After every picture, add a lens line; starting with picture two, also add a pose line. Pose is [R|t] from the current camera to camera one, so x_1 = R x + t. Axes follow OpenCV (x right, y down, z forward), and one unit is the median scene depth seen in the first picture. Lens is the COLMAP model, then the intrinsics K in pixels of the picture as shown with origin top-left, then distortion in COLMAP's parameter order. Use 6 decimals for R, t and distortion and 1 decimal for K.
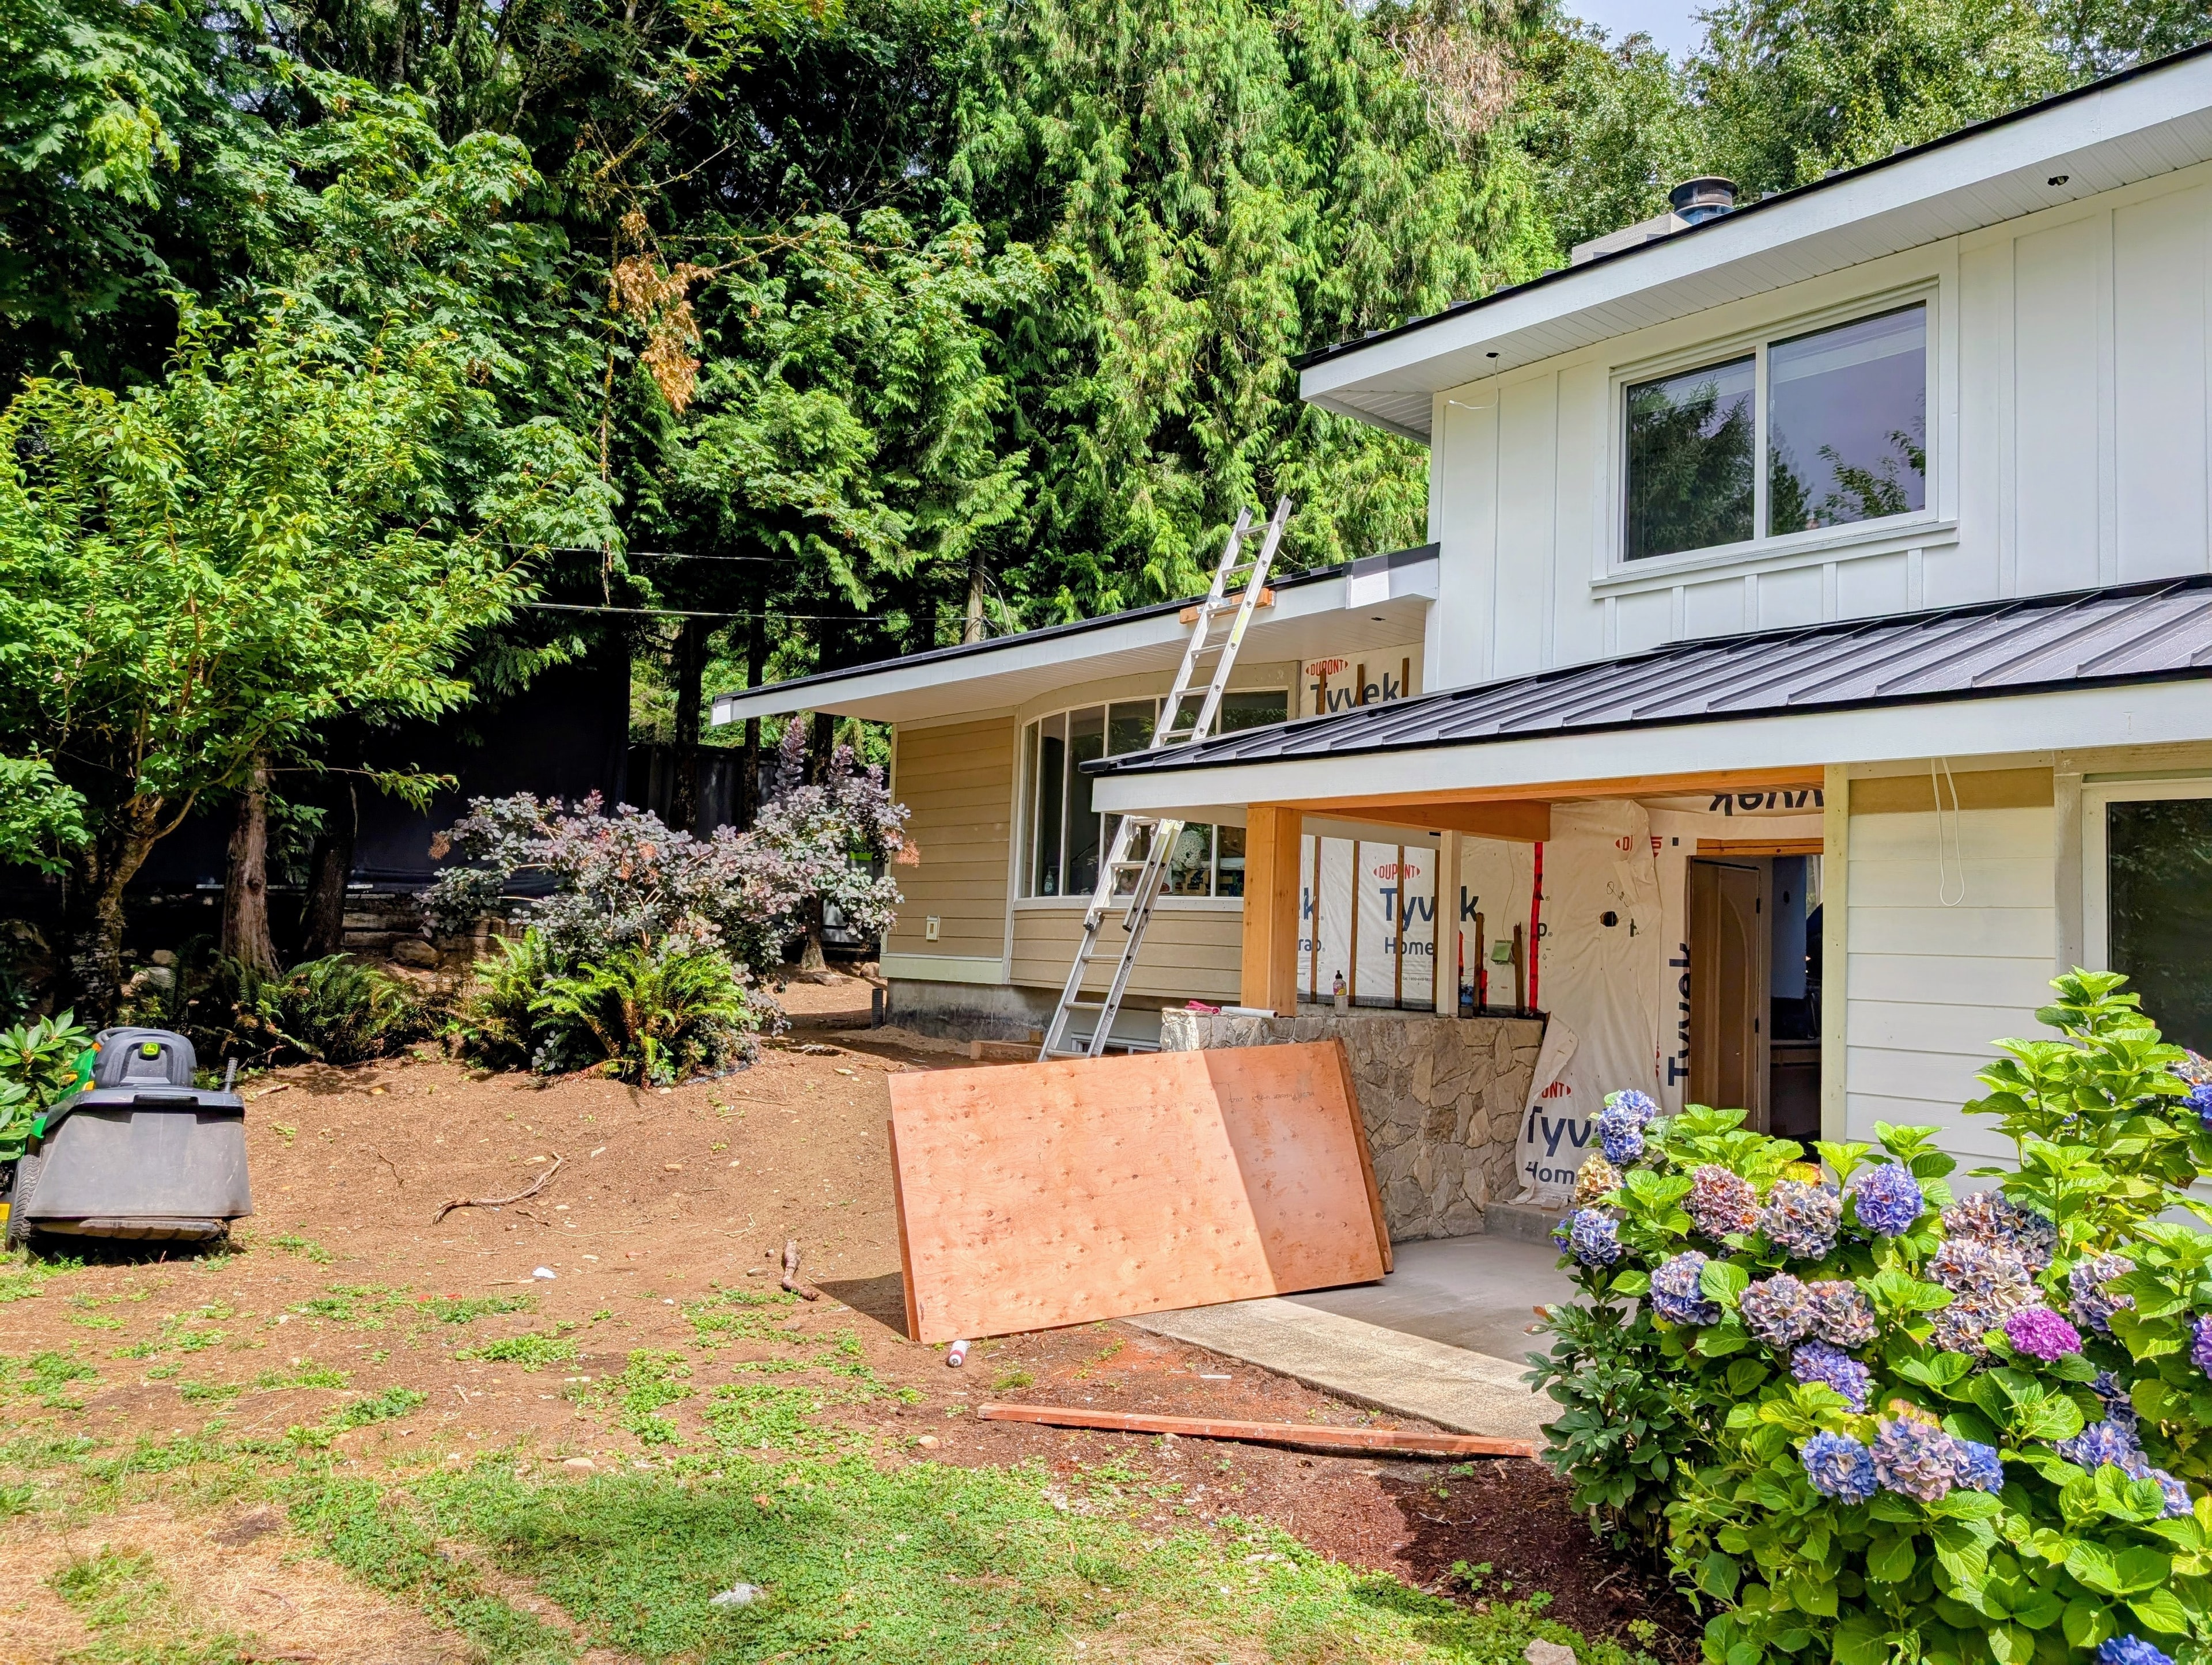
lens RADIAL K [[1581.4, 0, 1106.0], [0, 1581.4, 832.5], [0, 0, 1]] dist [0.039629, -0.004897]
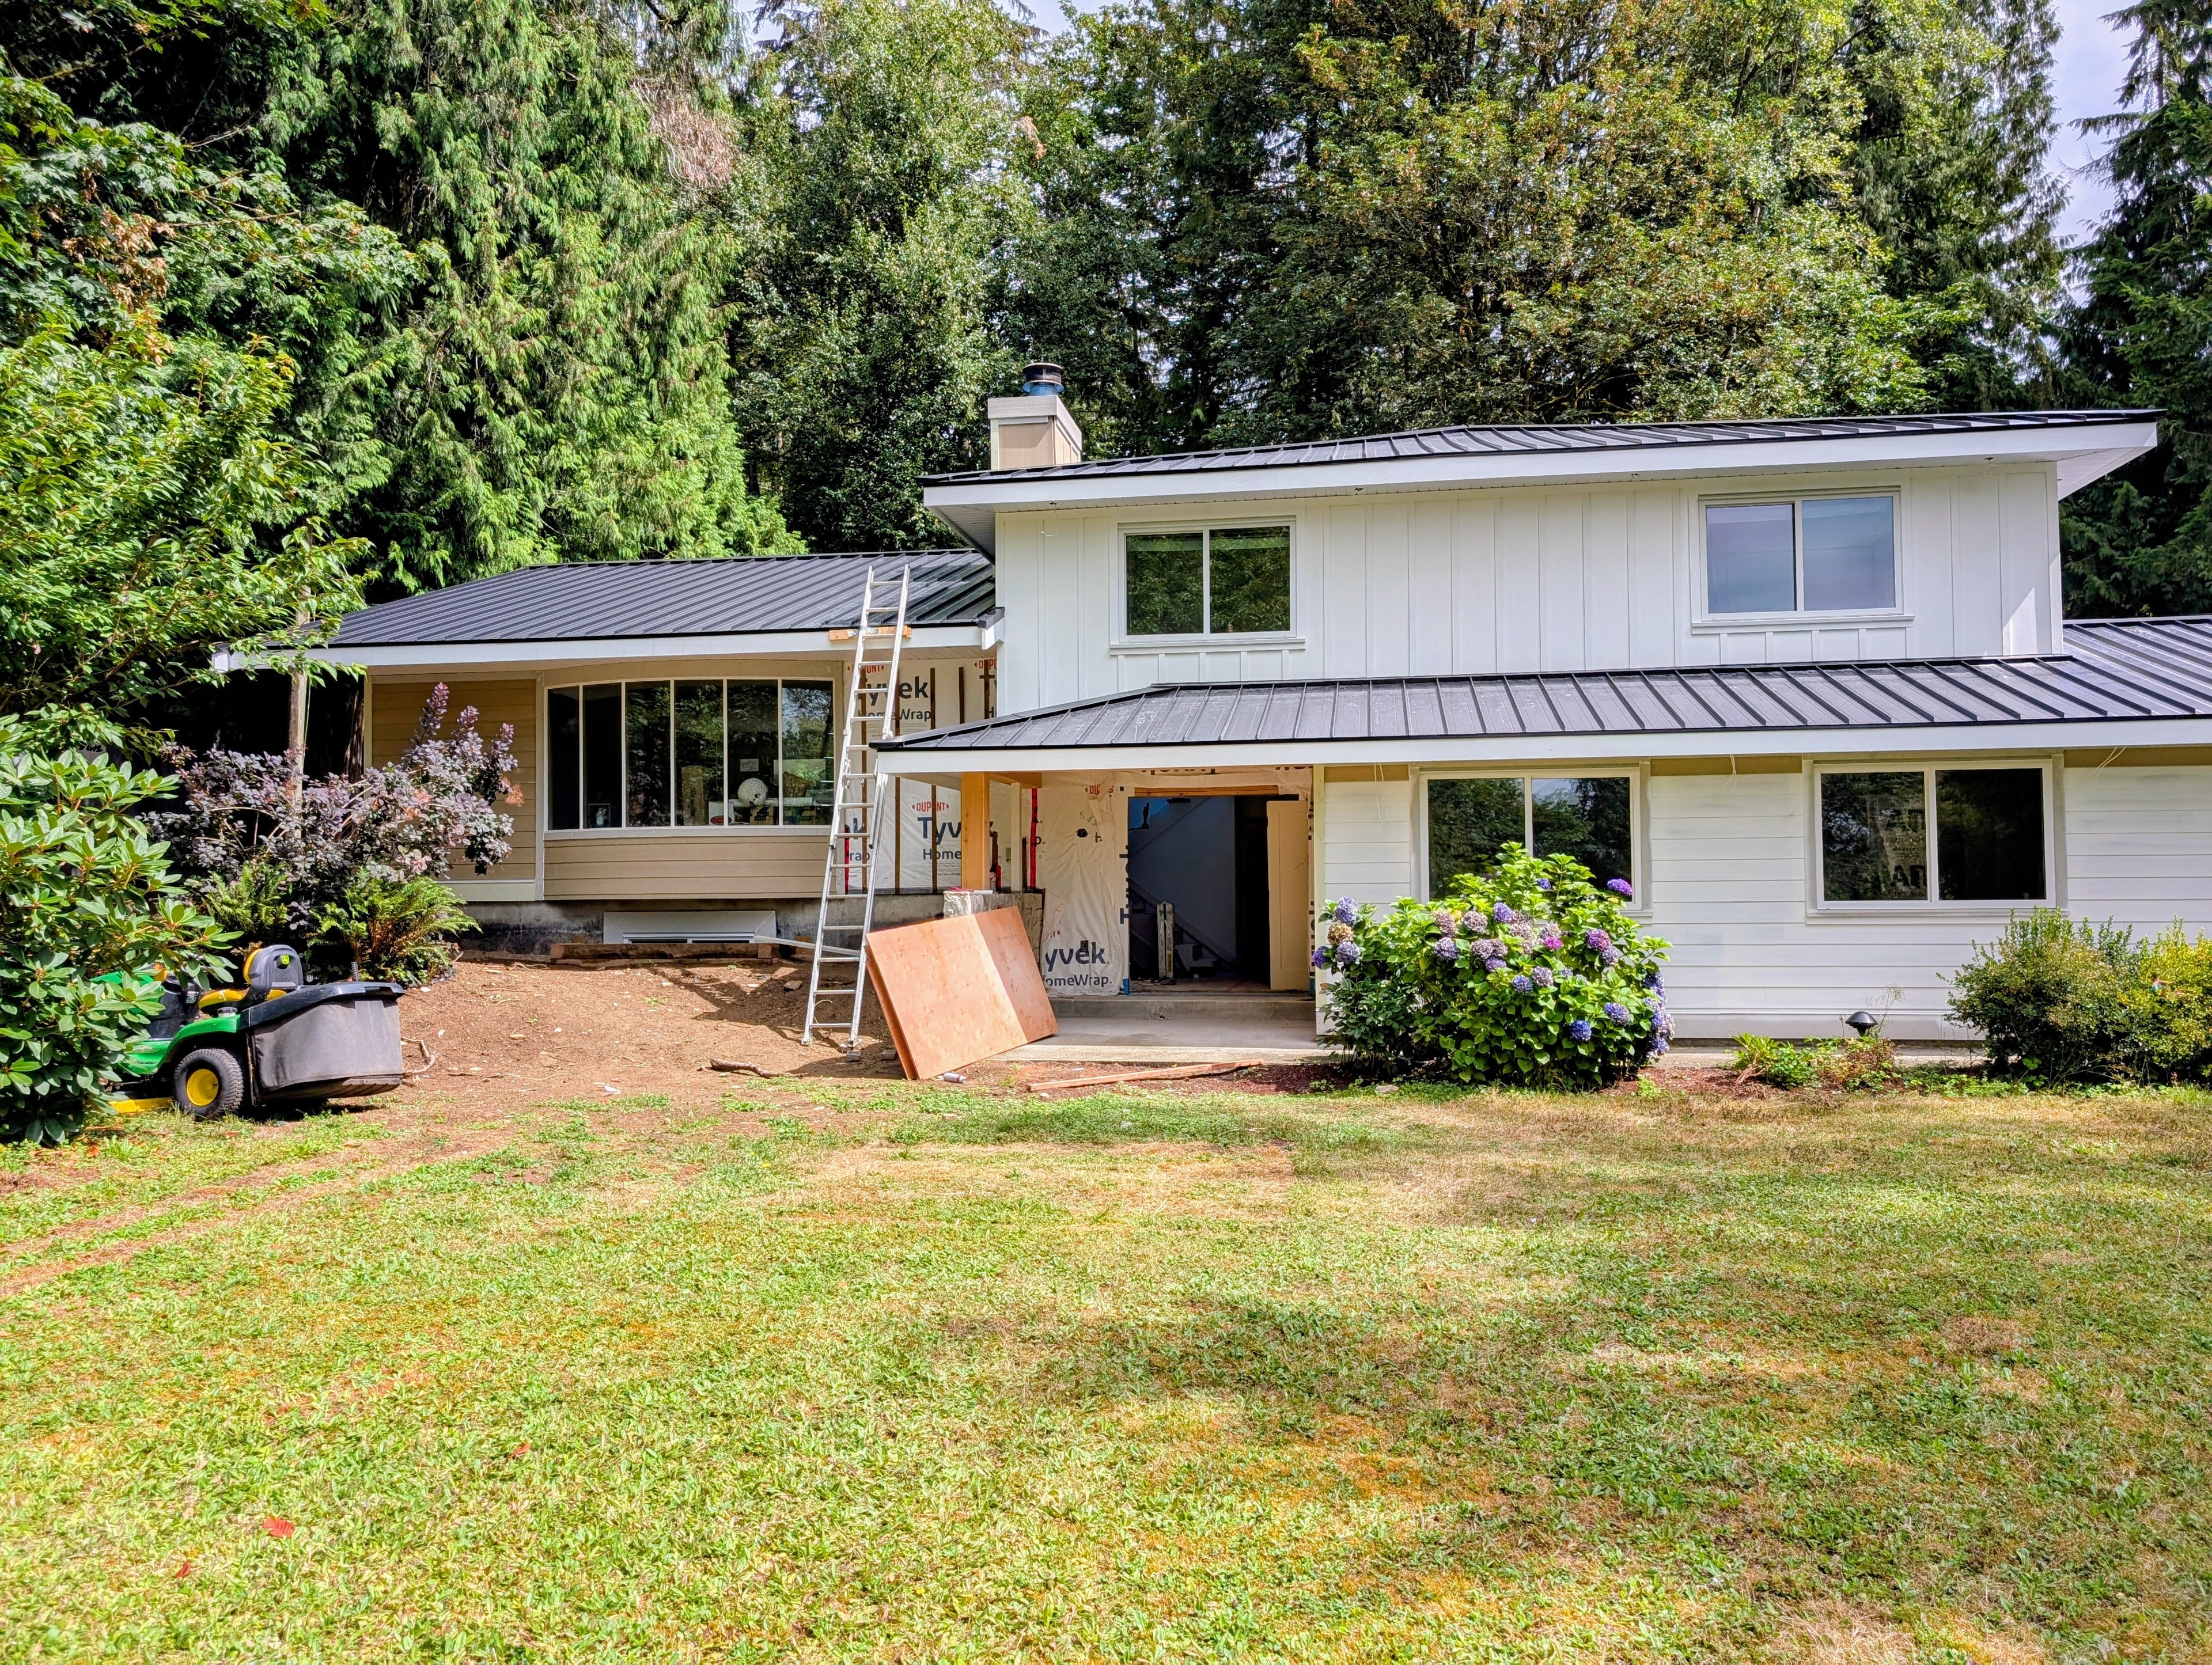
lens RADIAL K [[1581.4, 0, 1106.0], [0, 1581.4, 832.5], [0, 0, 1]] dist [0.039629, -0.004897]
pose [[0.764702, -0.024581, 0.643915, -0.683436], [-0.007816, 0.998845, 0.047413, -0.024486], [-0.644337, -0.041290, 0.763626, -0.292437]]
